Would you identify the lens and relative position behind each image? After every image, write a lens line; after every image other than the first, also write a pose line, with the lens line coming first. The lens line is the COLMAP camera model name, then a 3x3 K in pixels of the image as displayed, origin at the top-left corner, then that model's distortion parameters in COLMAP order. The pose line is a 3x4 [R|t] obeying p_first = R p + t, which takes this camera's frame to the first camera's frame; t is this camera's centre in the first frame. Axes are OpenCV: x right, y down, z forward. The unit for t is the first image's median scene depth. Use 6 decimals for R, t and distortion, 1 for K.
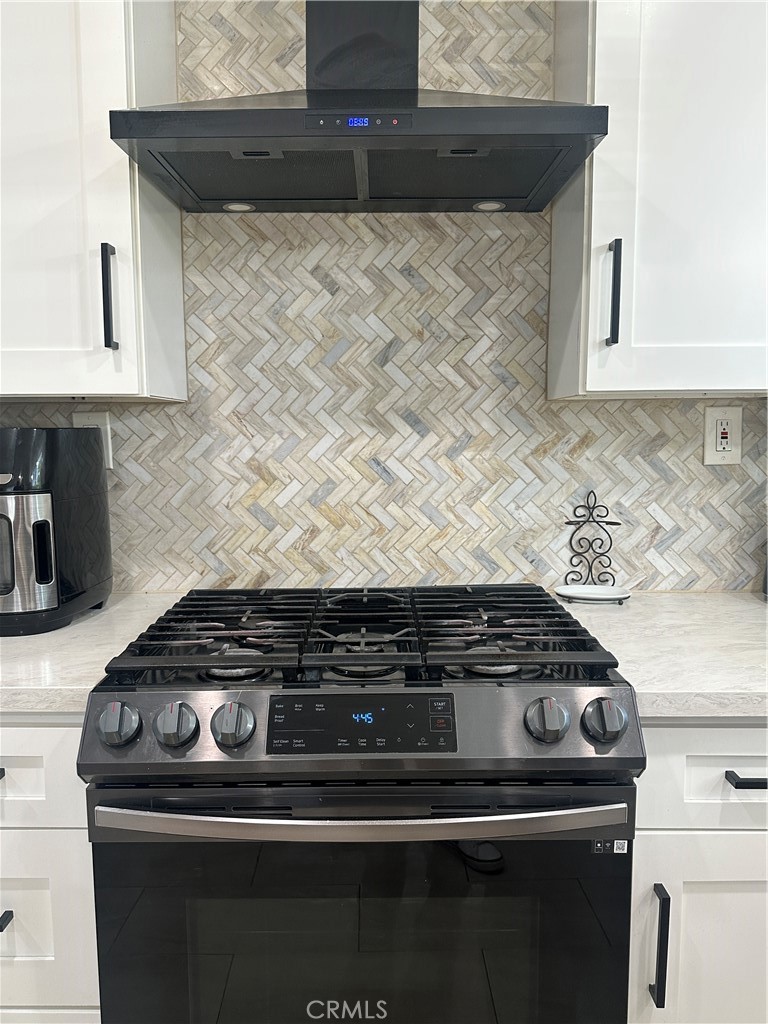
lens RADIAL K [[792.3, 0, 379.2], [0, 792.3, 521.5], [0, 0, 1]] dist [0.070904, -0.125981]
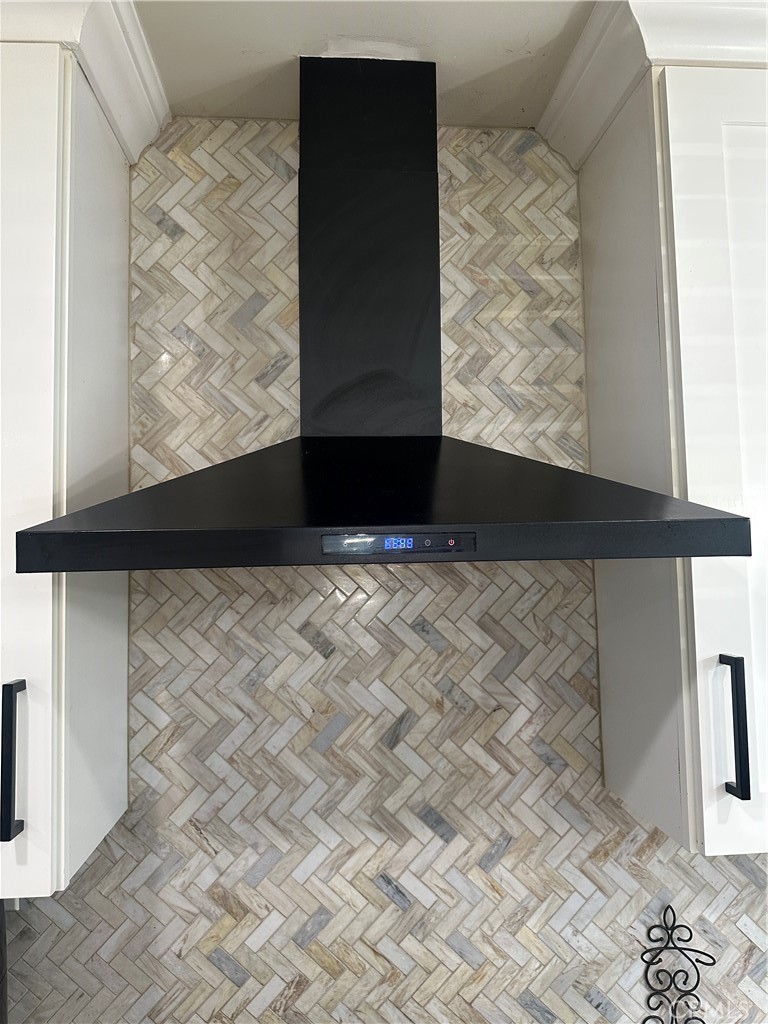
lens RADIAL K [[732.3, 0, 381.4], [0, 732.3, 513.2], [0, 0, 1]] dist [0.054035, -0.086983]
pose [[0.995106, -0.010502, 0.098253, -0.073069], [0.028754, 0.982083, -0.186244, -0.286472], [-0.094537, 0.188158, 0.977578, 0.267083]]
